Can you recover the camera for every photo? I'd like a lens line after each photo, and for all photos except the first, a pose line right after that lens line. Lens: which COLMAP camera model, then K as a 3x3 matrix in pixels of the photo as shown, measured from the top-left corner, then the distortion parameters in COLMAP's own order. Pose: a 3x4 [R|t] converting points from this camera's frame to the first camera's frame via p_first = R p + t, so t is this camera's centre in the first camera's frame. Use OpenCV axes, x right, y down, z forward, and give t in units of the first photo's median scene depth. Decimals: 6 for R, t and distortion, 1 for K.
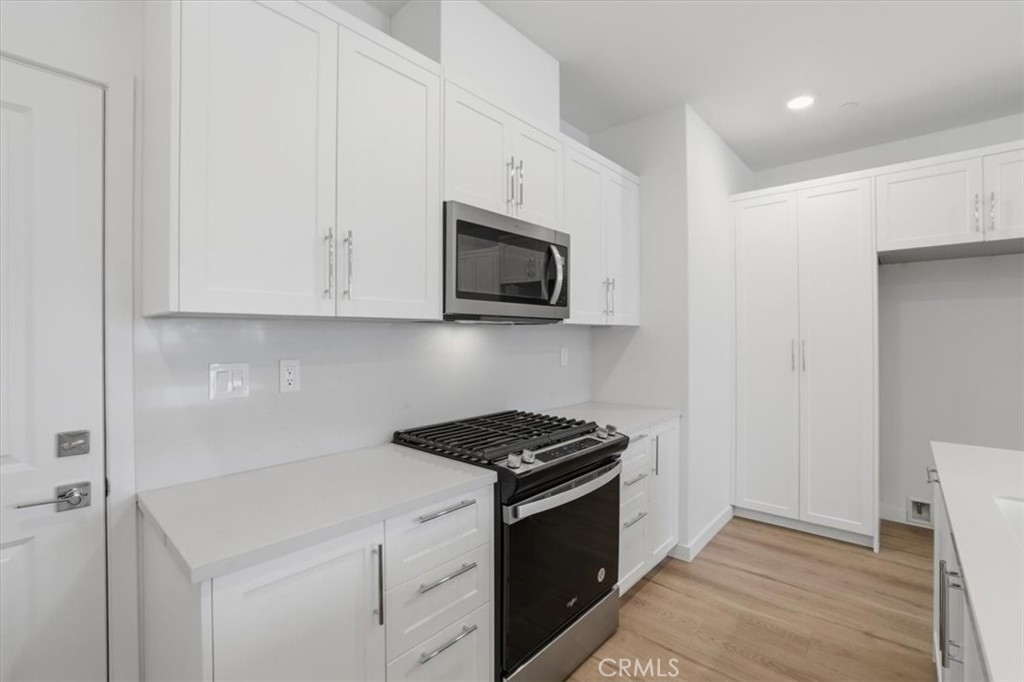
lens RADIAL K [[443.2, 0, 512.0], [0, 443.2, 341.0], [0, 0, 1]] dist [-0.002613, -0.000010]
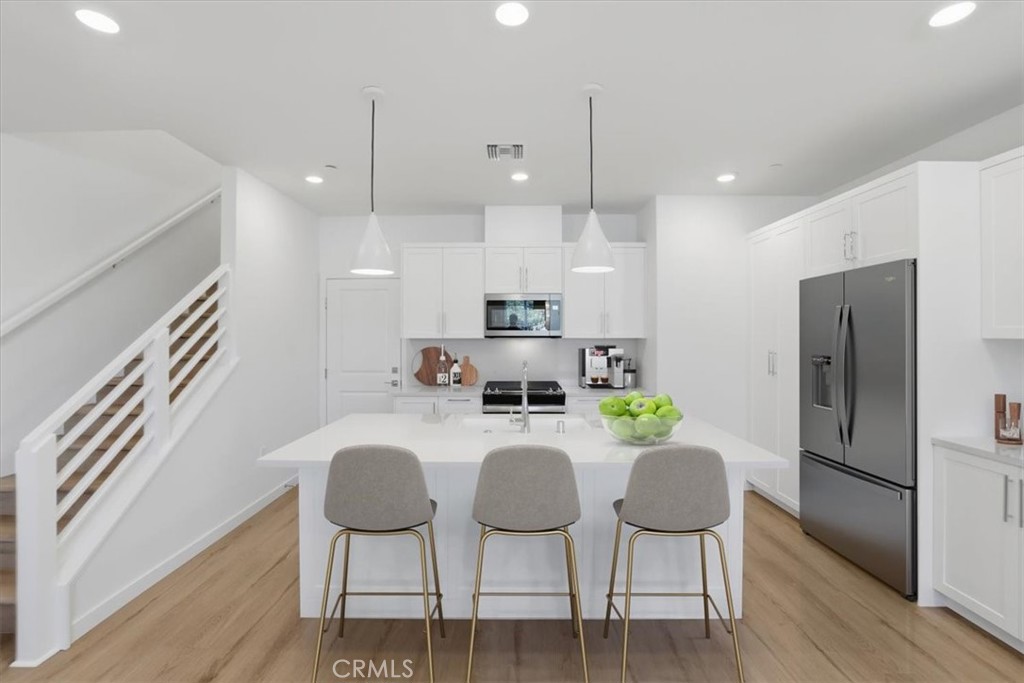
lens RADIAL K [[443.2, 0, 512.0], [0, 443.2, 341.5], [0, 0, 1]] dist [-0.002613, -0.000010]
pose [[0.686171, 0.012056, -0.727340, 1.892739], [-0.013440, 0.999902, 0.003895, -0.041171], [0.727316, 0.007102, 0.686266, -0.704183]]
